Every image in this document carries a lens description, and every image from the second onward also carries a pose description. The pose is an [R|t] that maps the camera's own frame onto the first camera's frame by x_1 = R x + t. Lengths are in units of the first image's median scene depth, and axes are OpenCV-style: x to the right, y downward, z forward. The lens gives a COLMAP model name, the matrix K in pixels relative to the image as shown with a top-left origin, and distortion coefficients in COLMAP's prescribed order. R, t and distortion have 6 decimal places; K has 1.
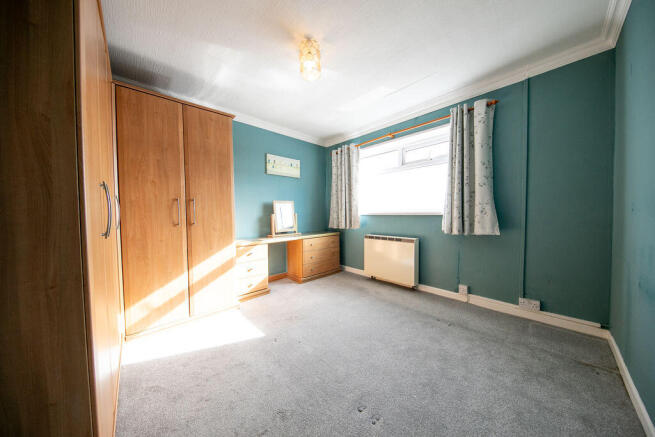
lens RADIAL K [[207.8, 0, 327.5], [0, 207.8, 218.5], [0, 0, 1]] dist [-0.000540, -0.000083]
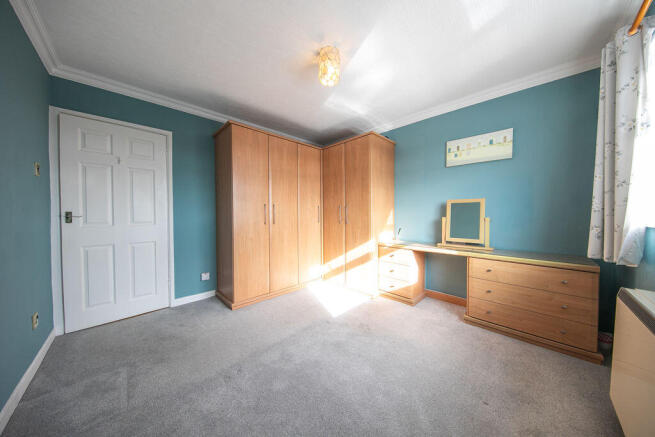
lens RADIAL K [[207.8, 0, 327.5], [0, 207.8, 218.5], [0, 0, 1]] dist [-0.000540, -0.000083]
pose [[0.028005, 0.037362, -0.998909, 0.649368], [-0.028554, 0.998923, 0.036562, -0.040865], [0.999200, 0.027499, 0.029042, 0.662061]]
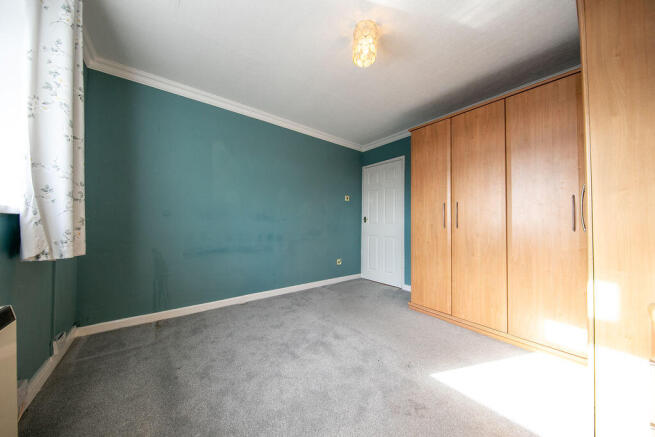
lens RADIAL K [[216.4, 0, 327.5], [0, 216.4, 218.5], [0, 0, 1]] dist [0.001823, 0.000269]
pose [[-0.996068, 0.005421, 0.088425, 0.014338], [0.005974, 0.999964, 0.005982, -0.010846], [-0.088390, 0.006487, -0.996065, 1.308869]]
